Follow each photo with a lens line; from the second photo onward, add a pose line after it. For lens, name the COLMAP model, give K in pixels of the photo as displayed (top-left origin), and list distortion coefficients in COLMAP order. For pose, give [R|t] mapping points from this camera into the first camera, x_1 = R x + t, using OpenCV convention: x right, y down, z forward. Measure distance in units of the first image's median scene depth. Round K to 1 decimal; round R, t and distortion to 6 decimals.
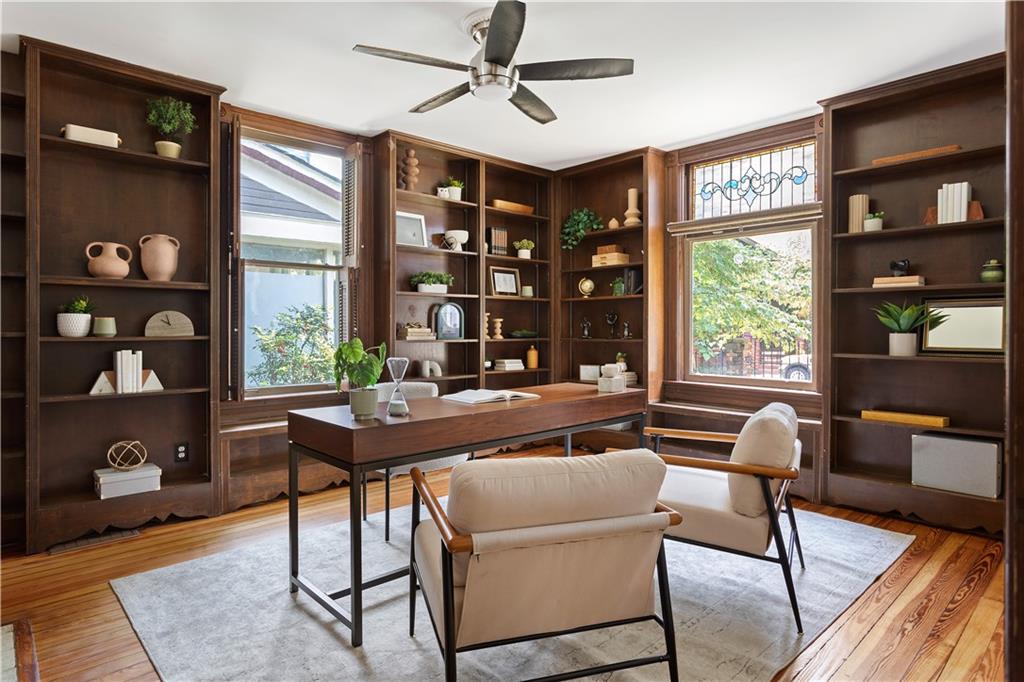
lens RADIAL K [[579.3, 0, 516.8], [0, 579.3, 335.8], [0, 0, 1]] dist [0.000267, 0.000202]
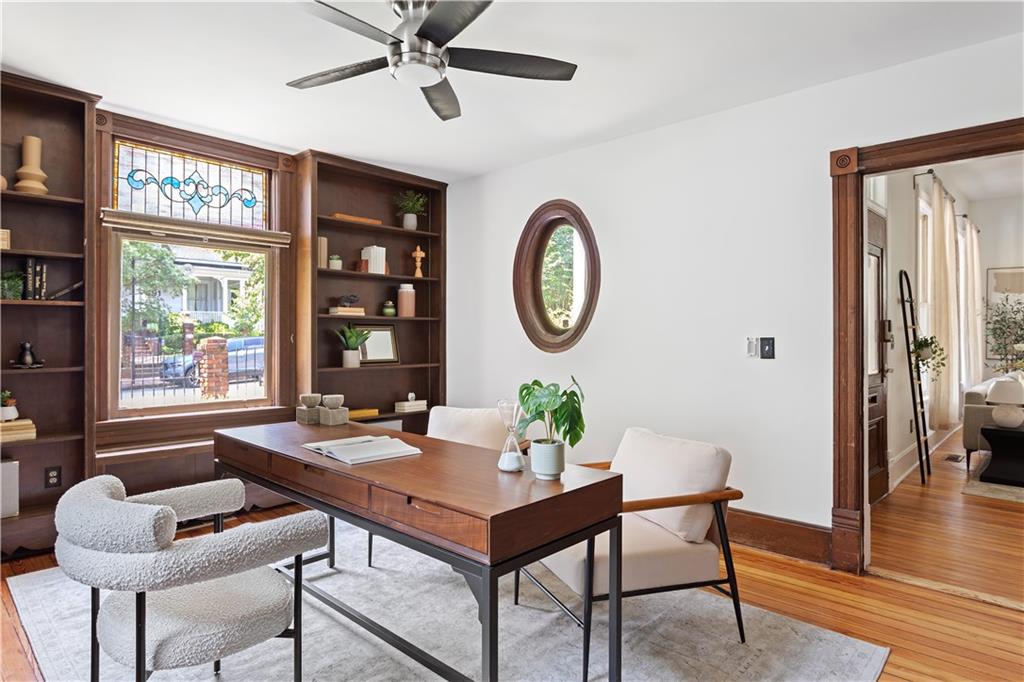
lens RADIAL K [[579.3, 0, 516.6], [0, 579.3, 335.9], [0, 0, 1]] dist [0.000267, 0.000202]
pose [[-0.066148, -0.000609, 0.997810, -0.548060], [0.014236, 0.999897, 0.001554, -0.027575], [-0.997708, 0.014308, -0.066132, 0.572909]]
